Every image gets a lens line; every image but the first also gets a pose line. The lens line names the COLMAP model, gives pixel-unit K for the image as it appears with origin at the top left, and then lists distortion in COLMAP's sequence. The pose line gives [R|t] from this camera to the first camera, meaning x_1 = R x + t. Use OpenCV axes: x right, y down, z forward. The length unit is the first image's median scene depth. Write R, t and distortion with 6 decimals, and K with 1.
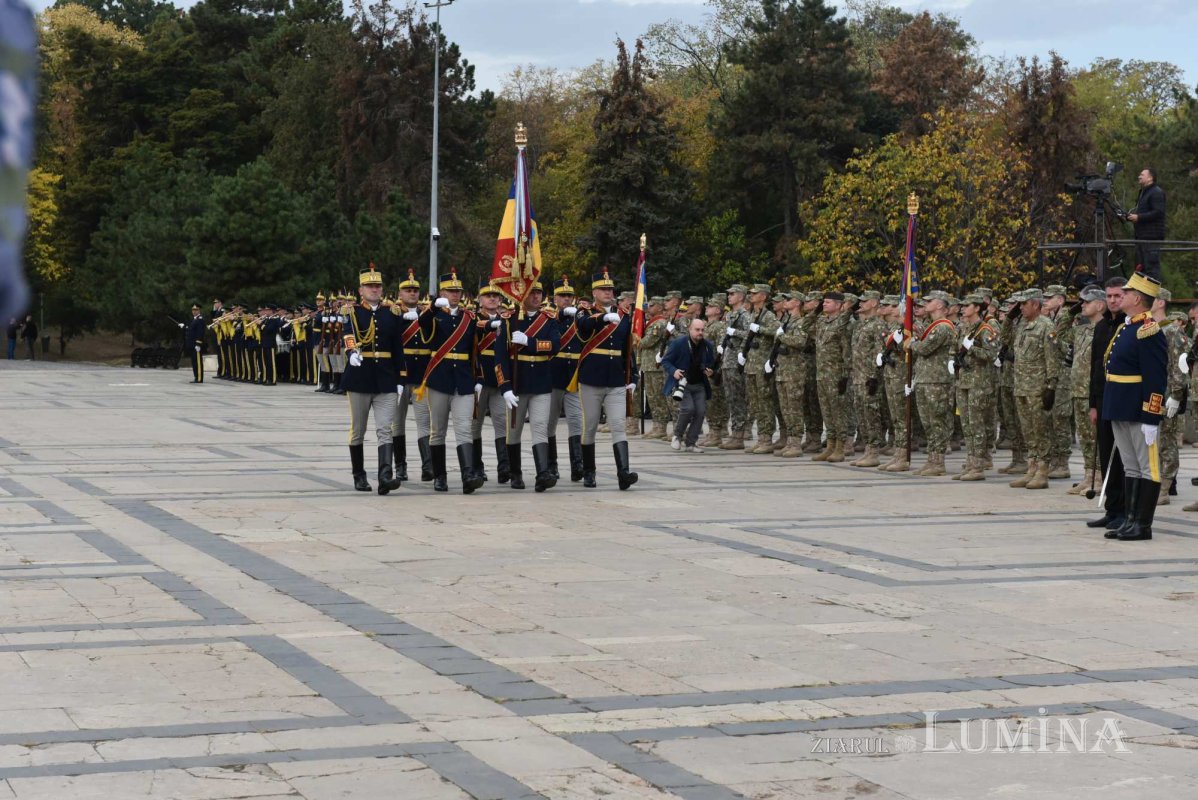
lens RADIAL K [[2280.9, 0, 604.1], [0, 2280.9, 402.4], [0, 0, 1]] dist [0.013005, 0.000000]
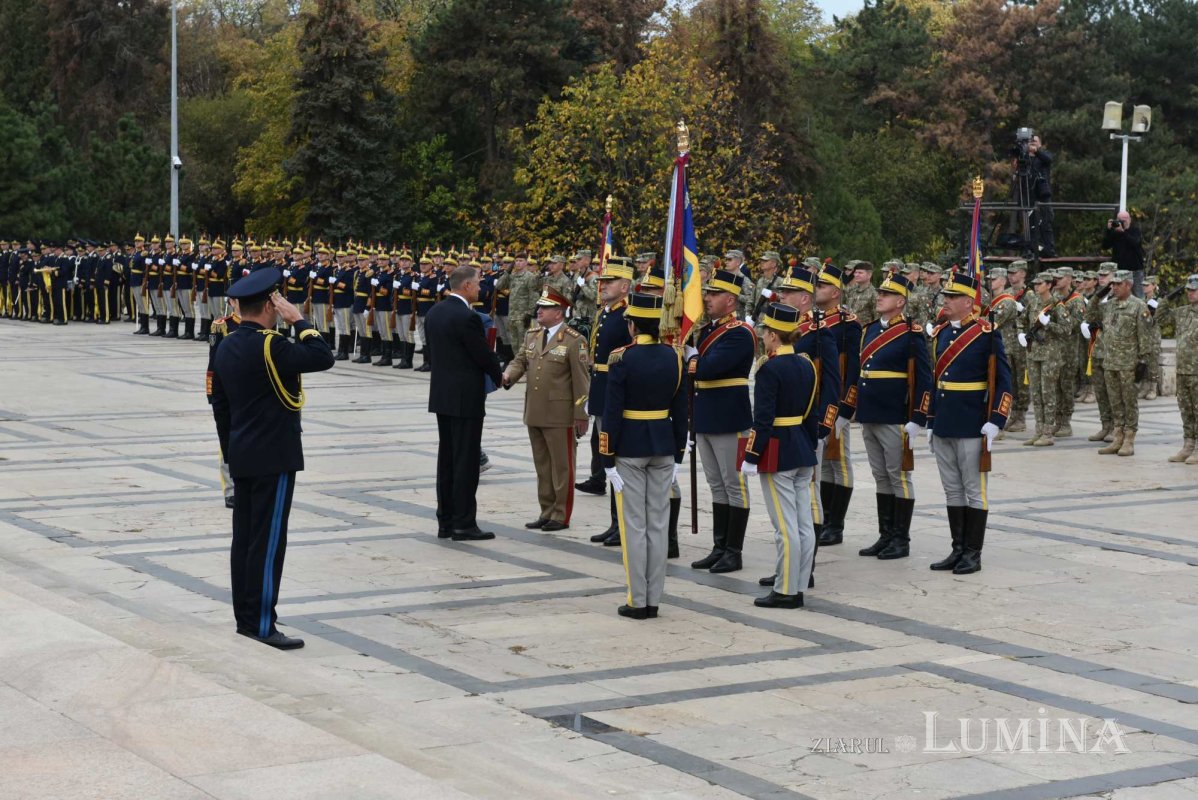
lens RADIAL K [[2280.9, 0, 601.5], [0, 2280.9, 399.0], [0, 0, 1]] dist [0.013005, 0.000000]
pose [[0.981528, -0.015084, 0.190724, -0.070850], [0.007346, 0.999123, 0.041215, -0.009614], [-0.191179, -0.039053, 0.980778, -0.003607]]
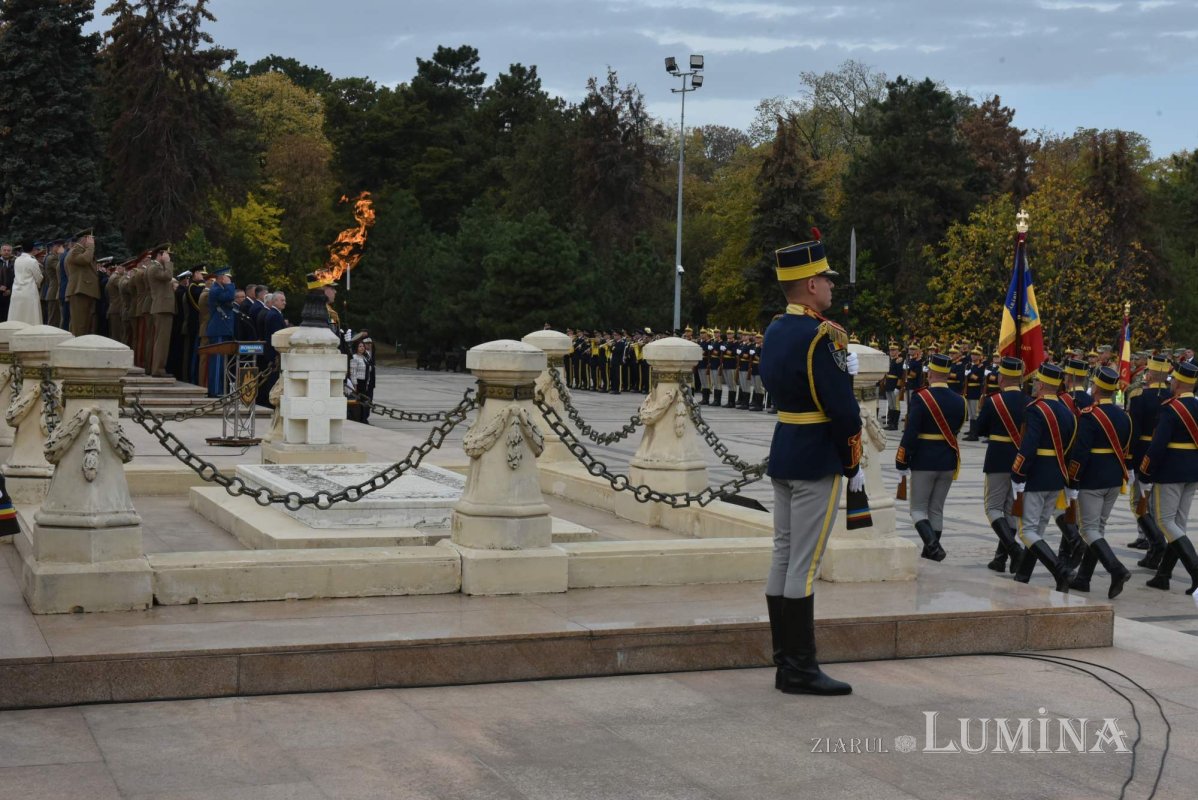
lens RADIAL K [[1795.2, 0, 600.0], [0, 1795.2, 400.9], [0, 0, 1]] dist [0.016749, 0.000000]
pose [[0.999731, 0.013219, 0.019071, -0.116570], [-0.013439, 0.999844, 0.011478, -0.010048], [-0.018916, -0.011732, 0.999752, -0.004112]]
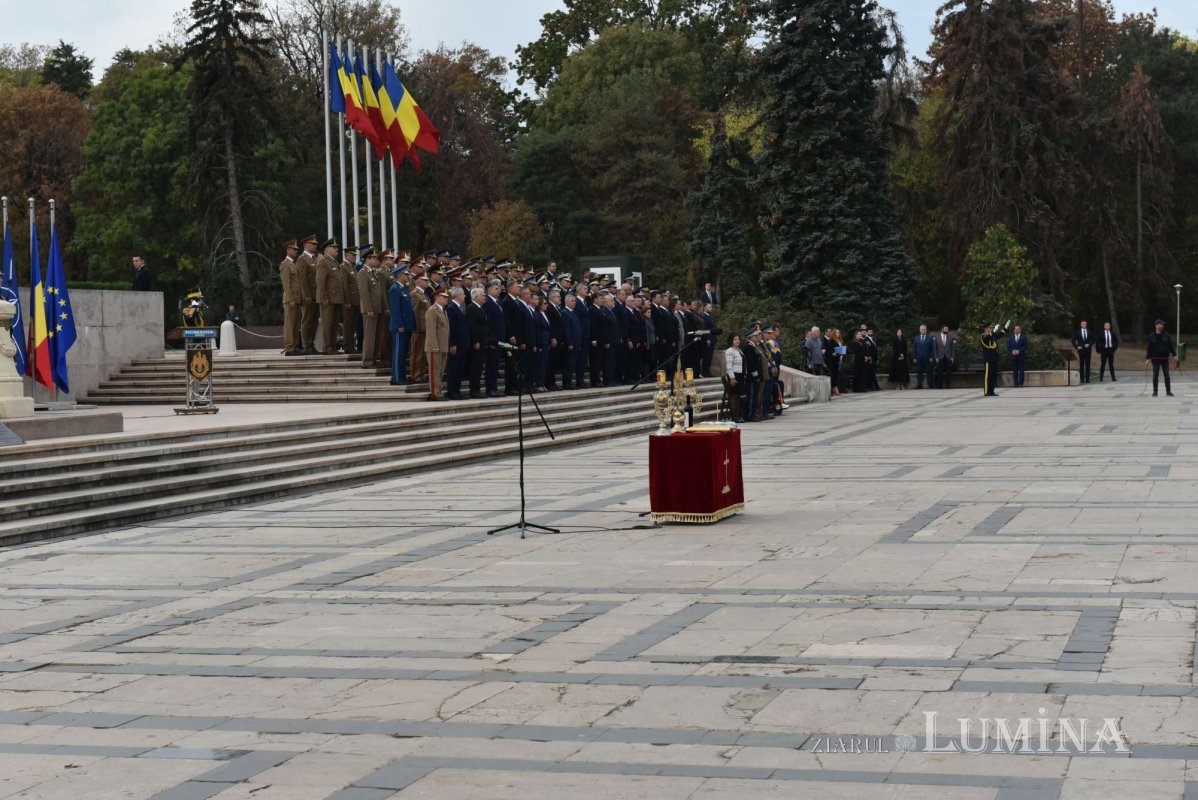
lens RADIAL K [[2280.9, 0, 604.7], [0, 2280.9, 403.3], [0, 0, 1]] dist [0.013005, 0.000000]
pose [[0.810390, -0.009066, -0.585821, 0.128920], [0.005714, 0.999955, -0.007571, 0.001772], [0.585863, 0.002788, 0.810405, -0.023244]]
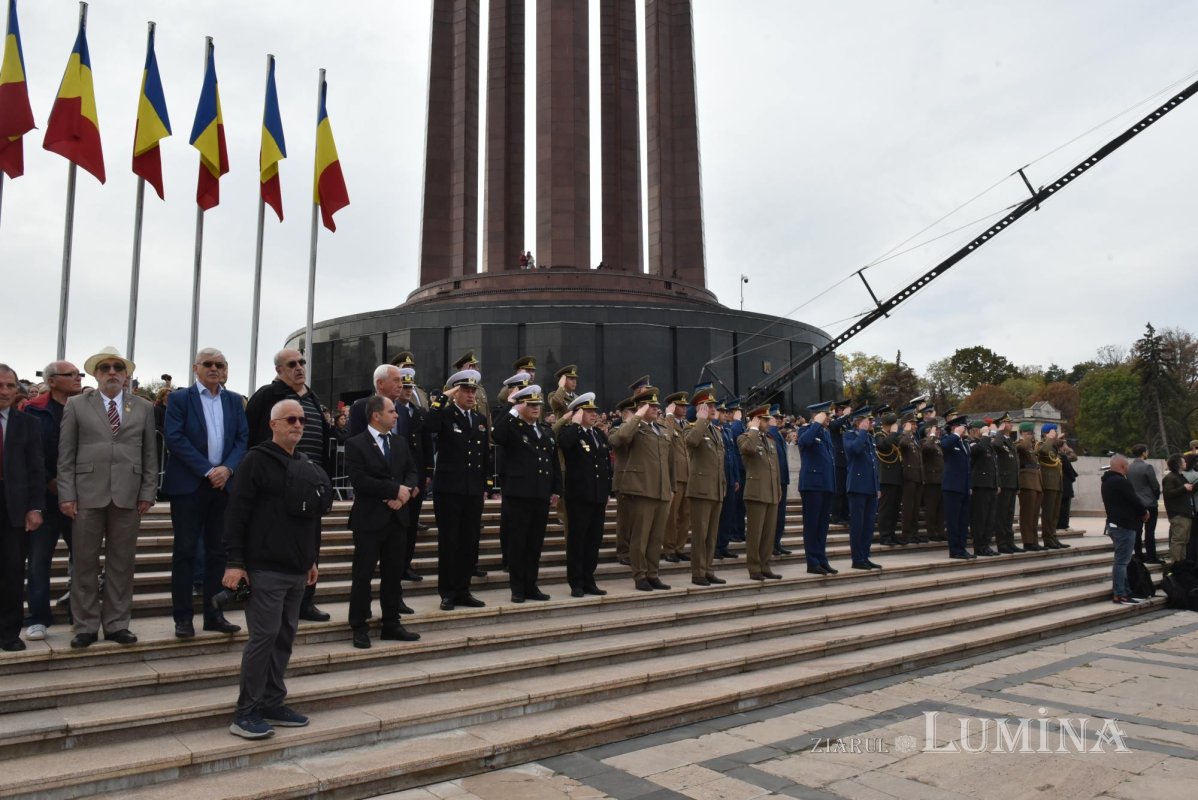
lens RADIAL K [[891.5, 0, 606.4], [0, 891.5, 402.0], [0, 0, 1]] dist [-0.016027, -0.015779]
pose [[0.309518, -0.105099, -0.945068, 0.129042], [-0.023198, 0.992743, -0.117998, 0.007423], [0.950611, 0.058446, 0.304833, -0.197845]]
